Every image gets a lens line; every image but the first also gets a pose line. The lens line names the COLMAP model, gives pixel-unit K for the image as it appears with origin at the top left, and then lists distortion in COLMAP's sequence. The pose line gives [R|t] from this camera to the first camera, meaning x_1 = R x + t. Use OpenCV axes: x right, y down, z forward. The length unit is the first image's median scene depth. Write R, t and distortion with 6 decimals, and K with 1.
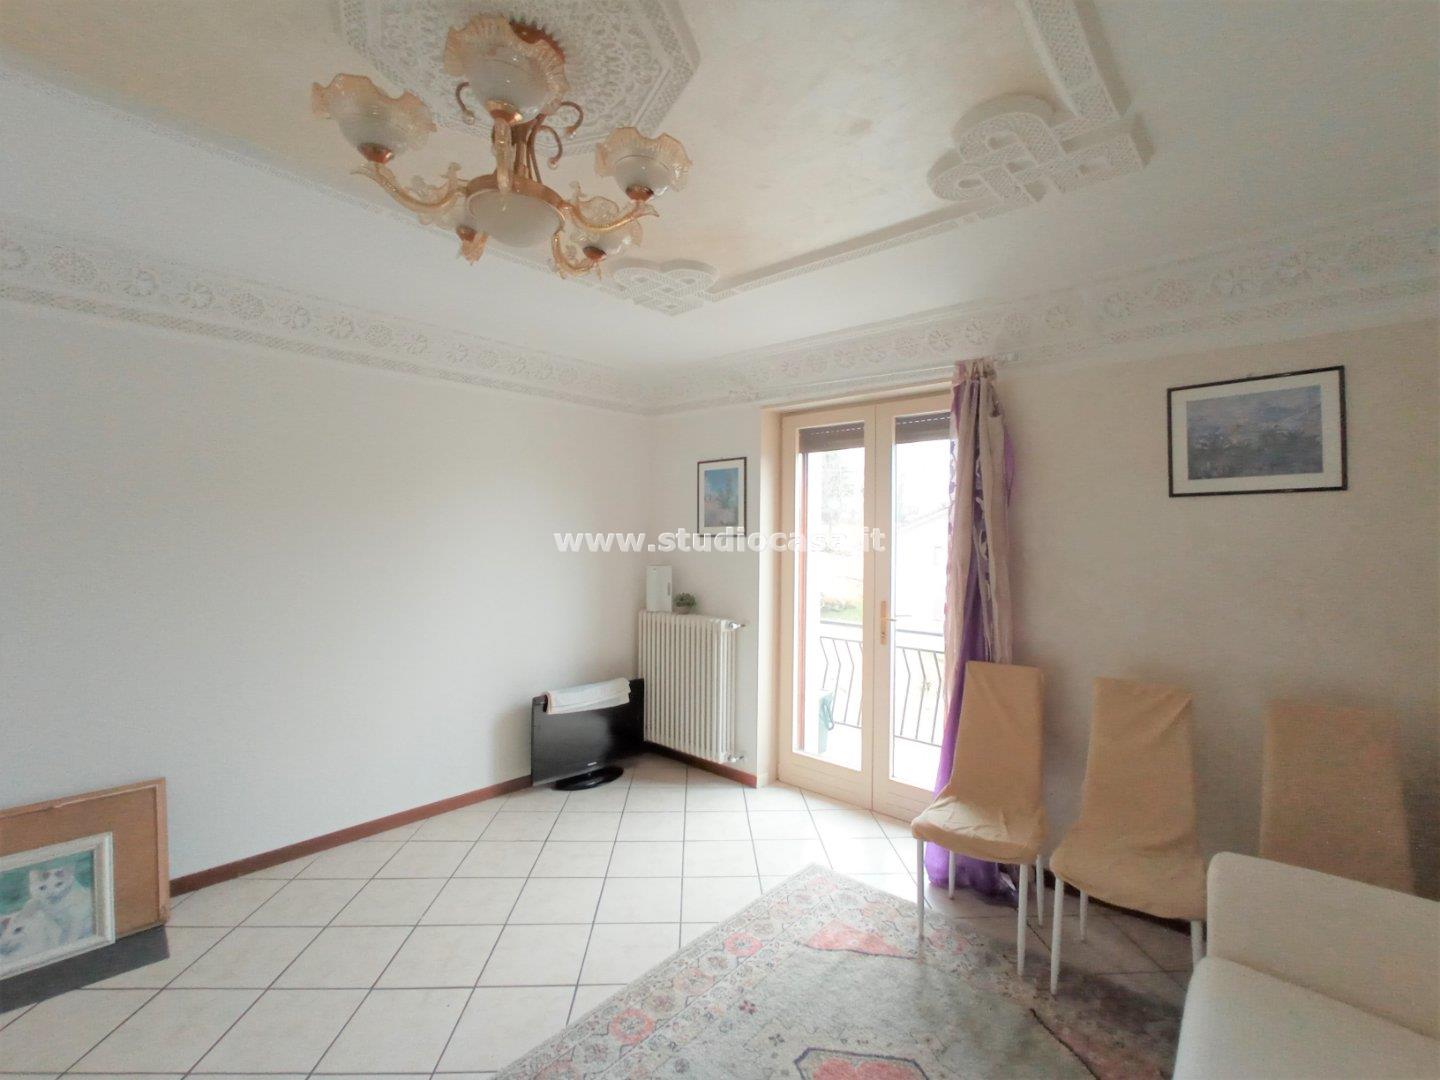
lens RADIAL K [[649.5, 0, 729.4], [0, 649.5, 534.1], [0, 0, 1]] dist [-0.015721, 0.006078]
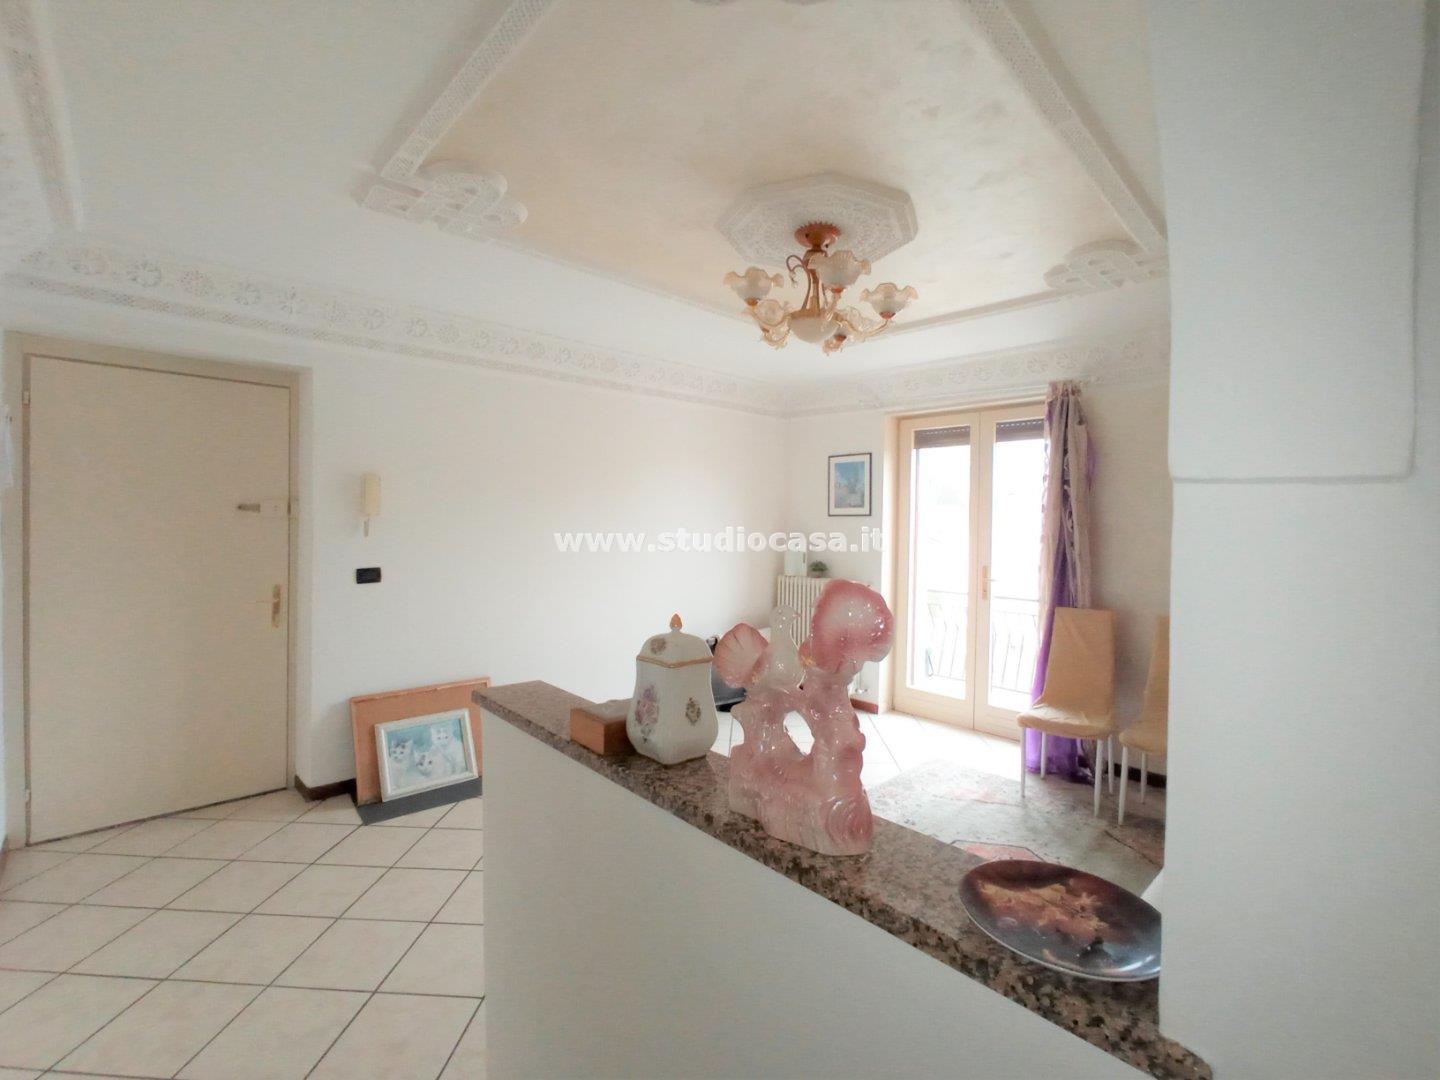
lens RADIAL K [[658.2, 0, 736.3], [0, 658.2, 532.8], [0, 0, 1]] dist [-0.003046, 0.000267]
pose [[0.997504, 0.006796, -0.070280, -0.202390], [-0.005592, 0.999834, 0.017323, 0.022268], [0.070386, -0.016887, 0.997377, -0.409822]]
